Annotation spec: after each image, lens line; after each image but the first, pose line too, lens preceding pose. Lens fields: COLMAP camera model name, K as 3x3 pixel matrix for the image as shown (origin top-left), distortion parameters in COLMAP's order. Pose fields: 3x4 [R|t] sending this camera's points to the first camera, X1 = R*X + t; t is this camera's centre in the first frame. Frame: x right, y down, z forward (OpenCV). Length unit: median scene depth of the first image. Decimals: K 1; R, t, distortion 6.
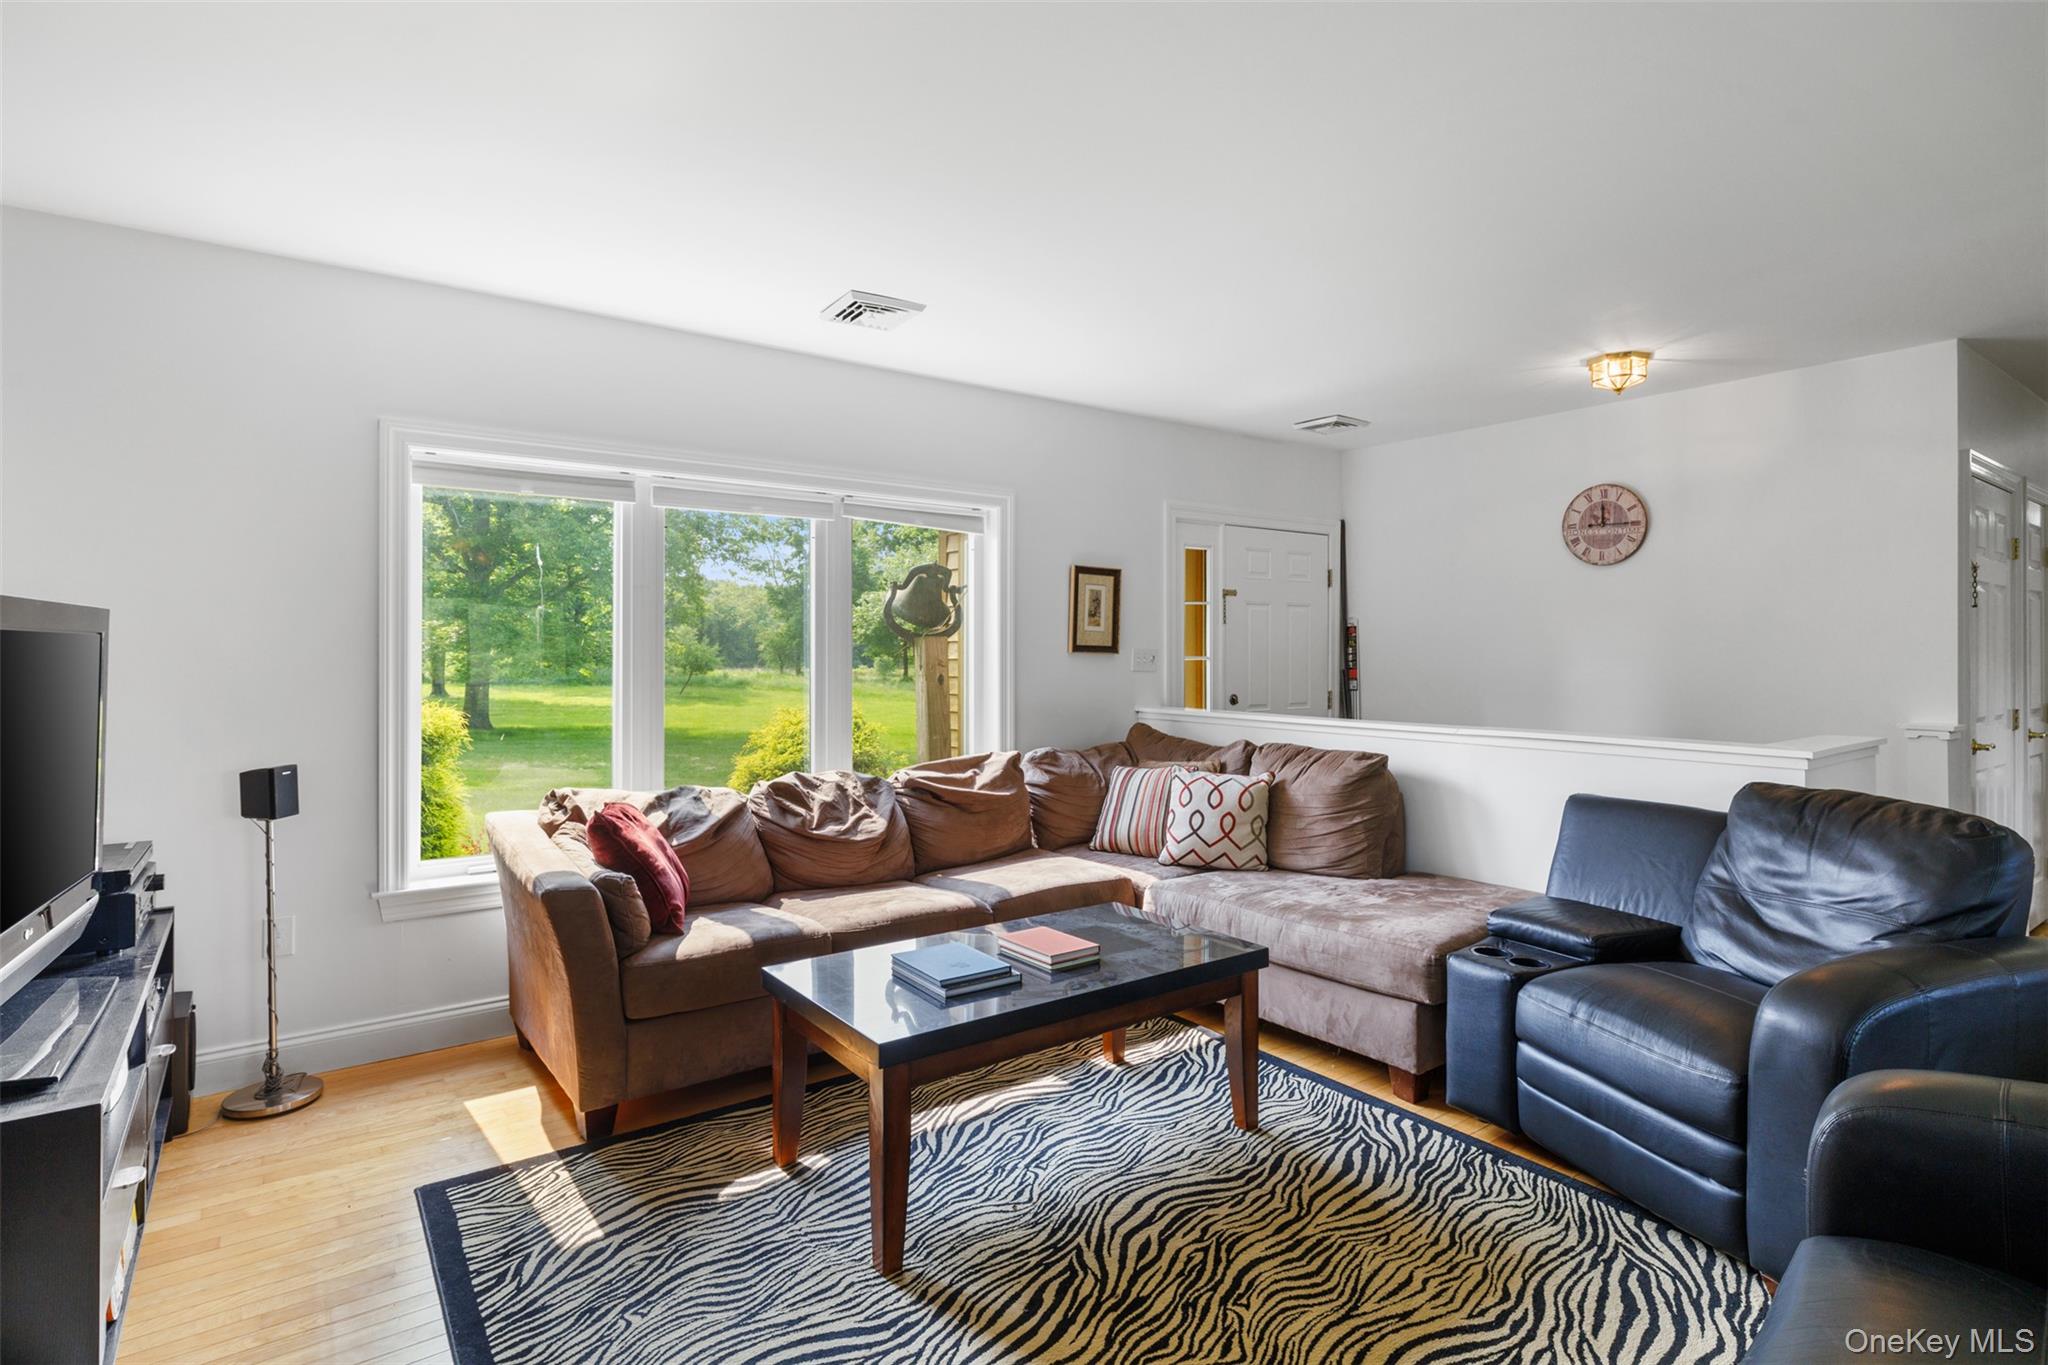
lens RADIAL K [[1065.4, 0, 1023.7], [0, 1065.4, 643.8], [0, 0, 1]] dist [-0.001713, 0.000184]
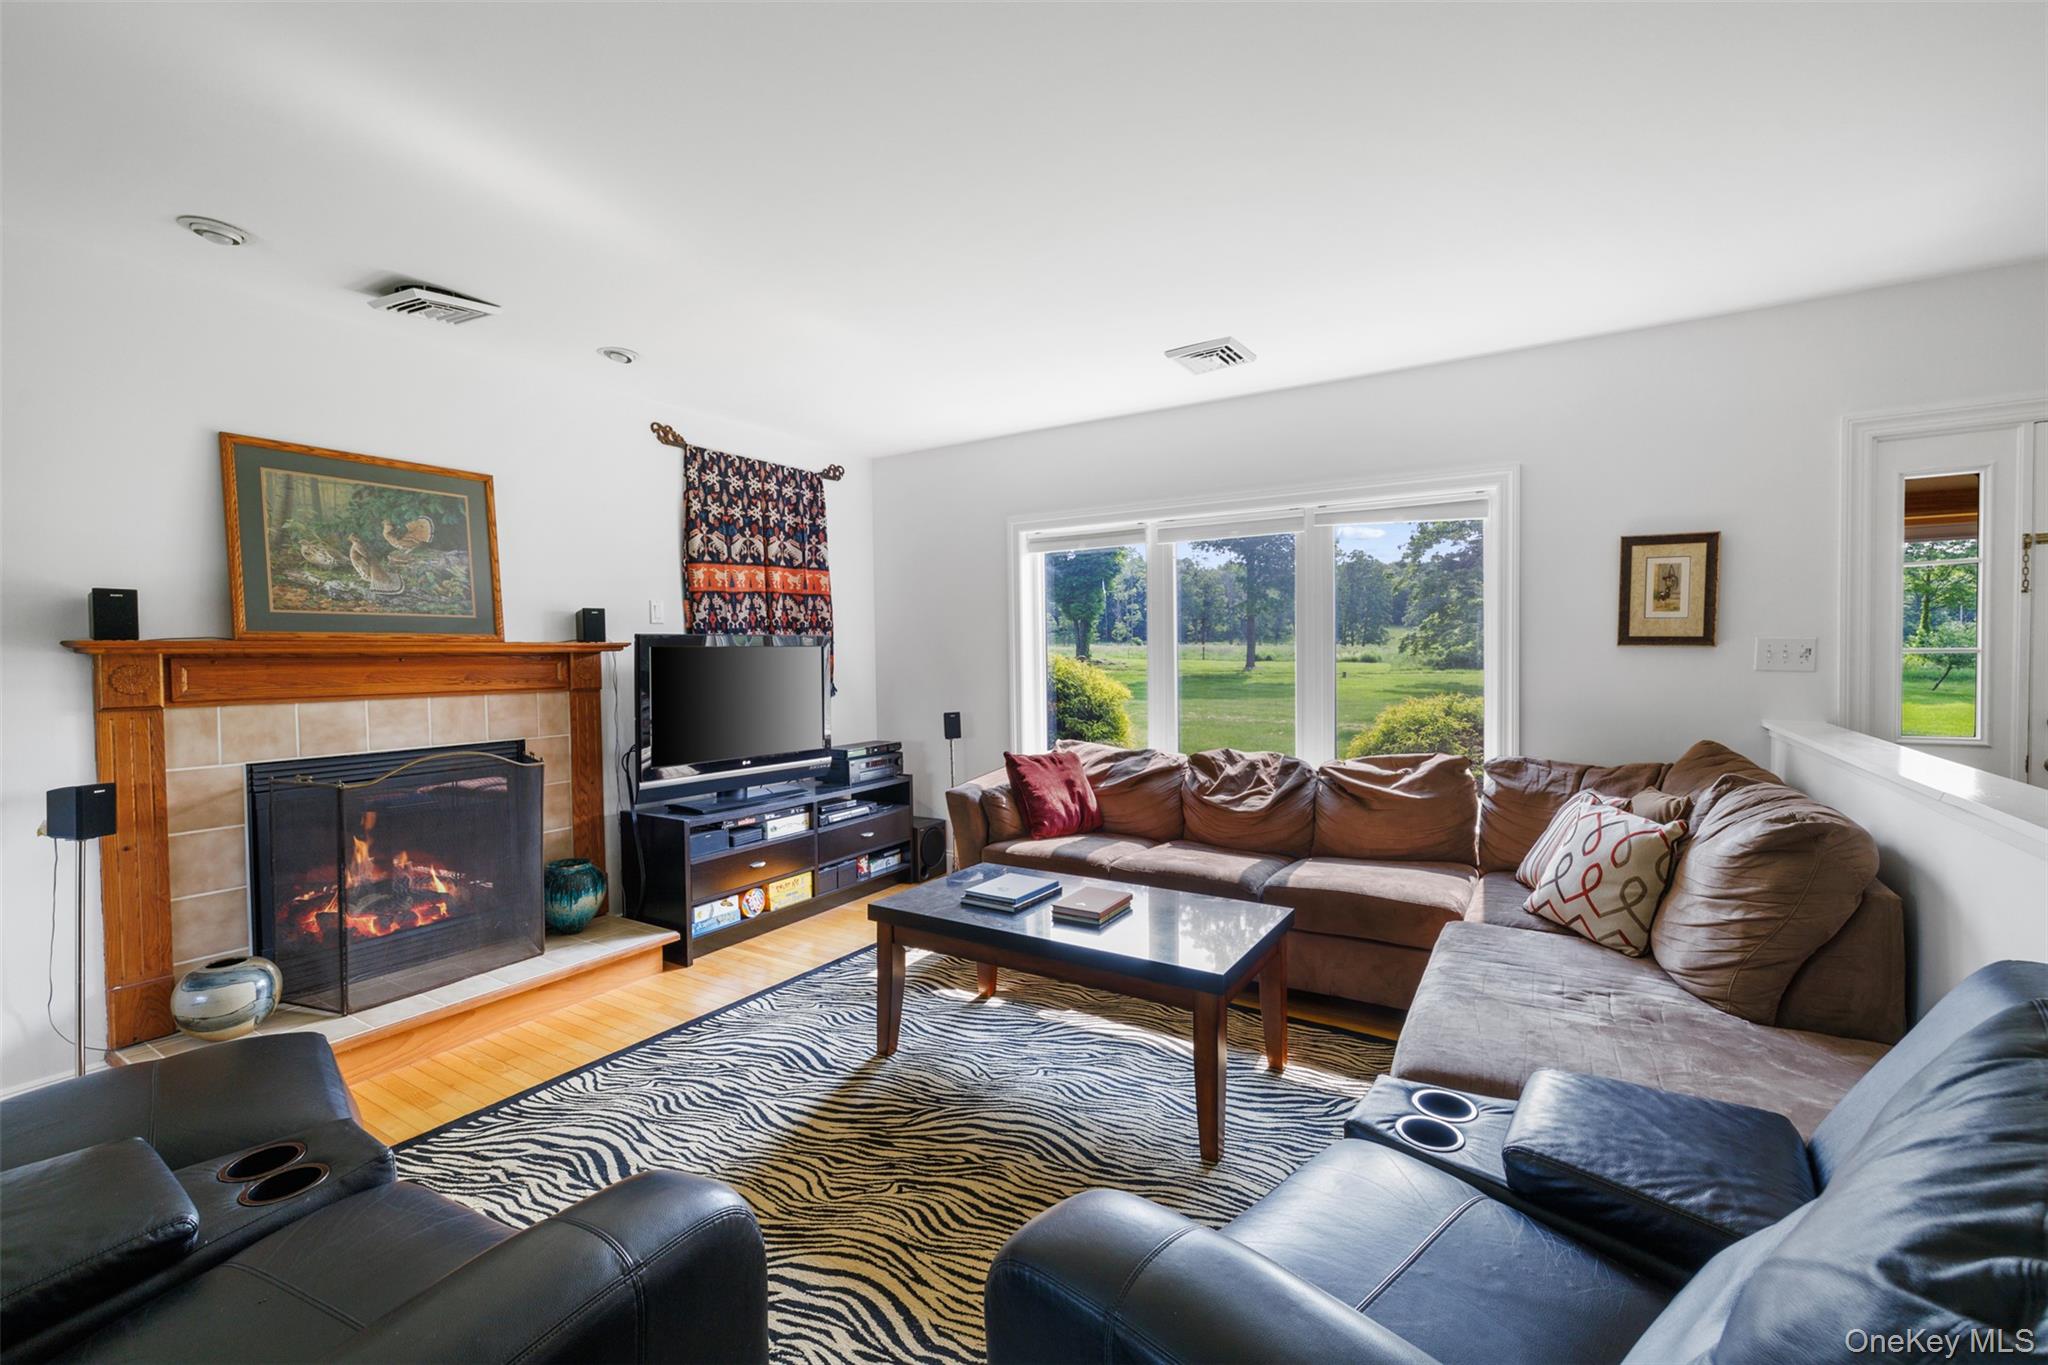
lens RADIAL K [[889.1, 0, 1032.2], [0, 889.1, 676.7], [0, 0, 1]] dist [0.001350, 0.000041]
pose [[0.340798, 0.021273, -0.939896, 0.683076], [0.018033, 0.999412, 0.029158, 0.004941], [0.939964, -0.026886, 0.340214, 0.462466]]
